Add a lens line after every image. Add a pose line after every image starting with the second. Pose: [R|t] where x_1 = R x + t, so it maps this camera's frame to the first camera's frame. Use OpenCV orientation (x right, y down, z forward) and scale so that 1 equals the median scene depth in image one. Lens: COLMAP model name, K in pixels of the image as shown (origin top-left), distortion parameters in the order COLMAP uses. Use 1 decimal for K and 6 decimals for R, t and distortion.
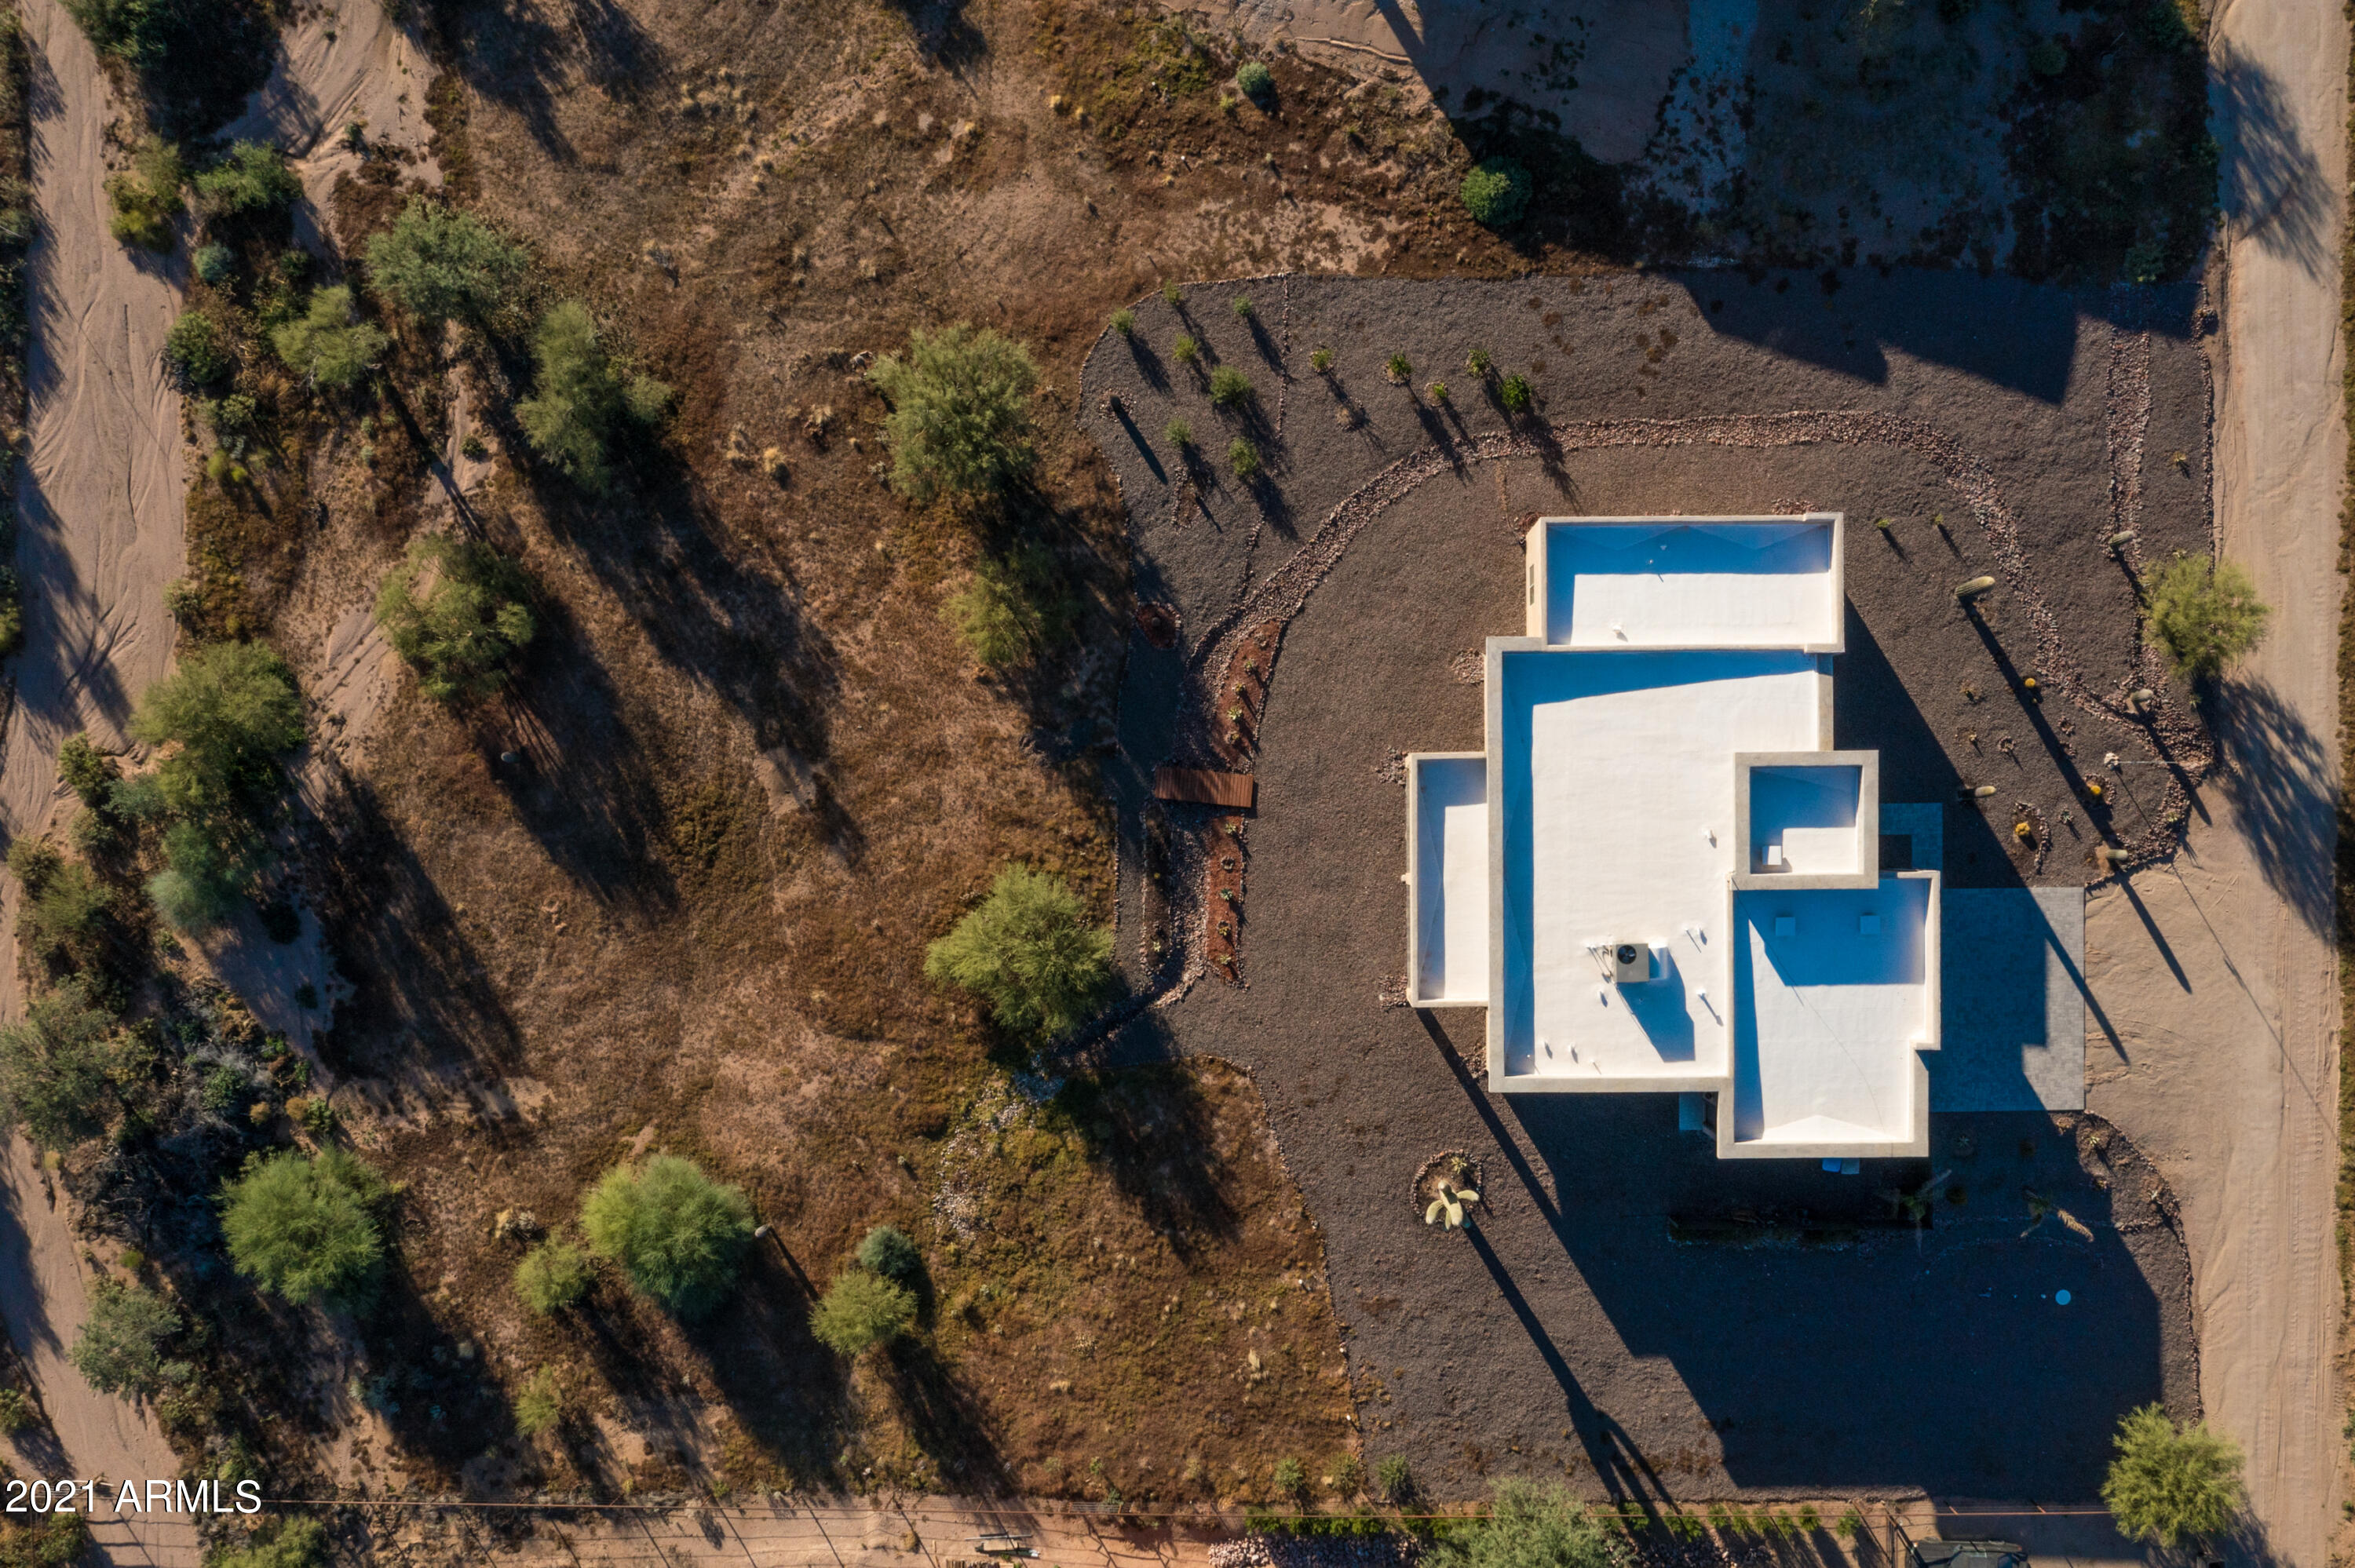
lens RADIAL K [[2058.2, 0, 1221.5], [0, 2058.2, 843.3], [0, 0, 1]] dist [-0.042310, 0.010954]
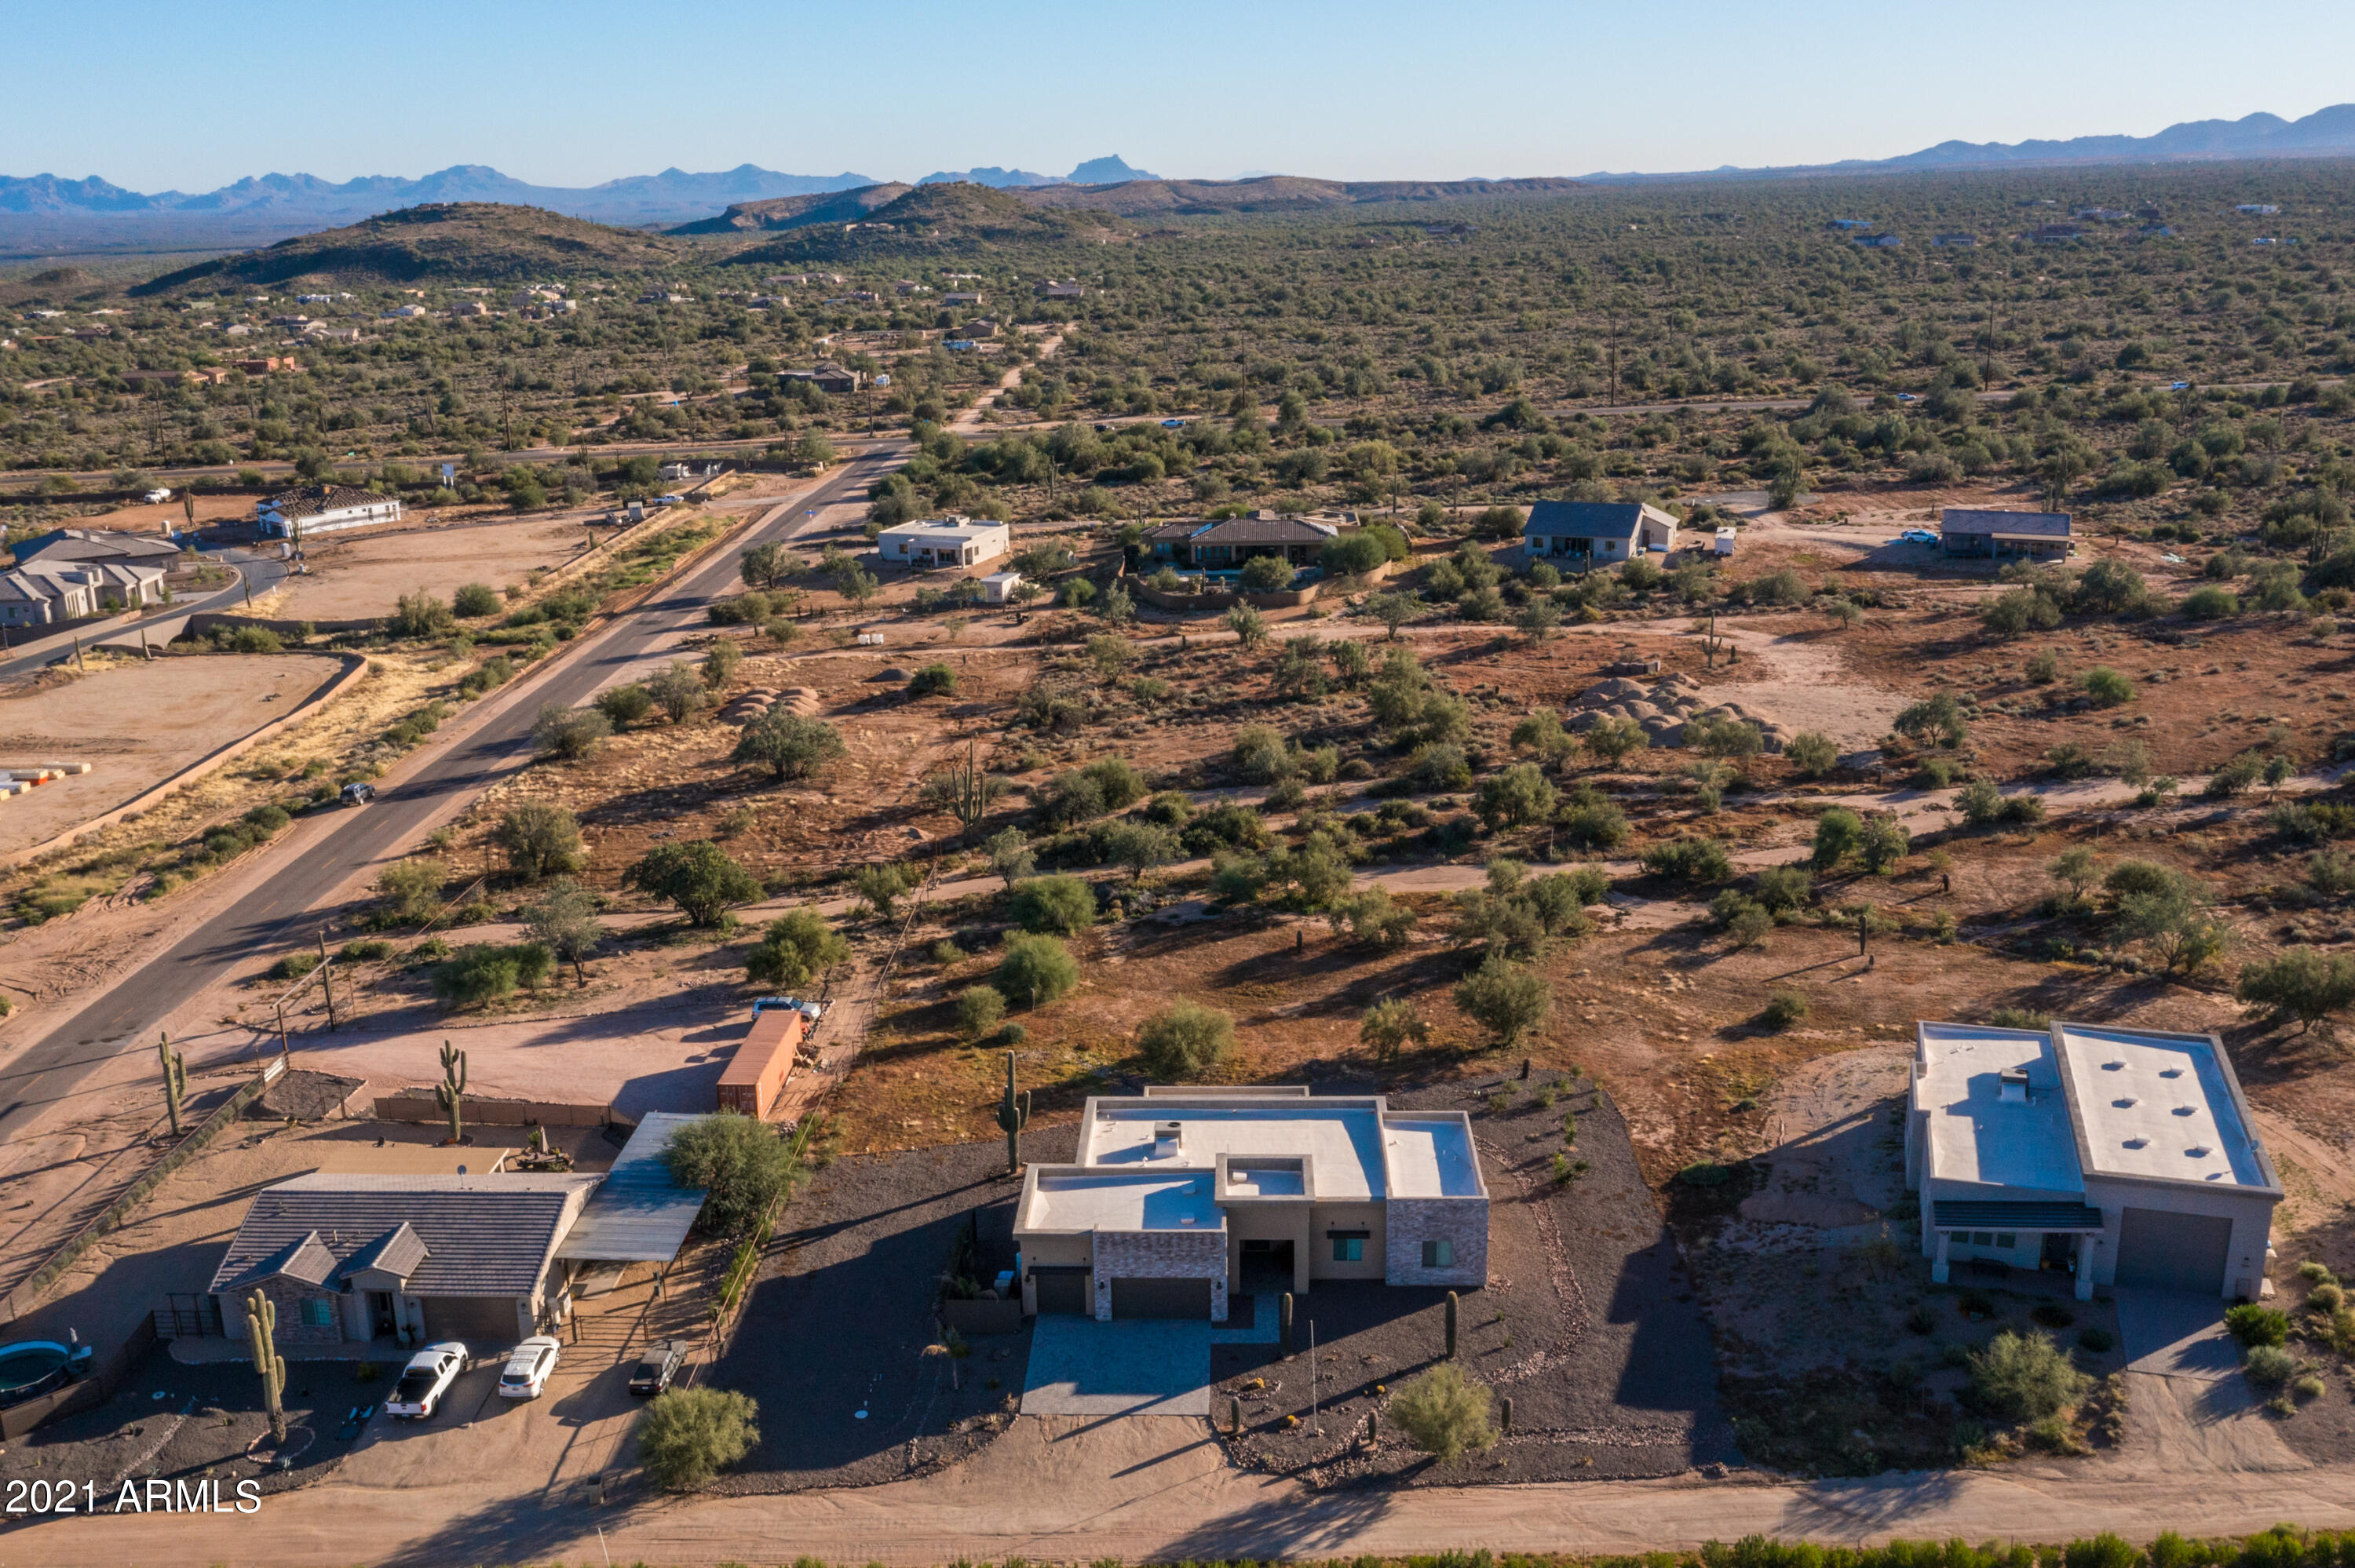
lens RADIAL K [[2058.2, 0, 1221.5], [0, 2058.2, 843.3], [0, 0, 1]] dist [-0.042310, 0.010954]
pose [[-0.019634, 0.331184, -0.943362, 1.422820], [-0.999770, 0.001688, 0.021401, -0.011406], [0.008680, 0.943565, 0.331074, 0.299422]]
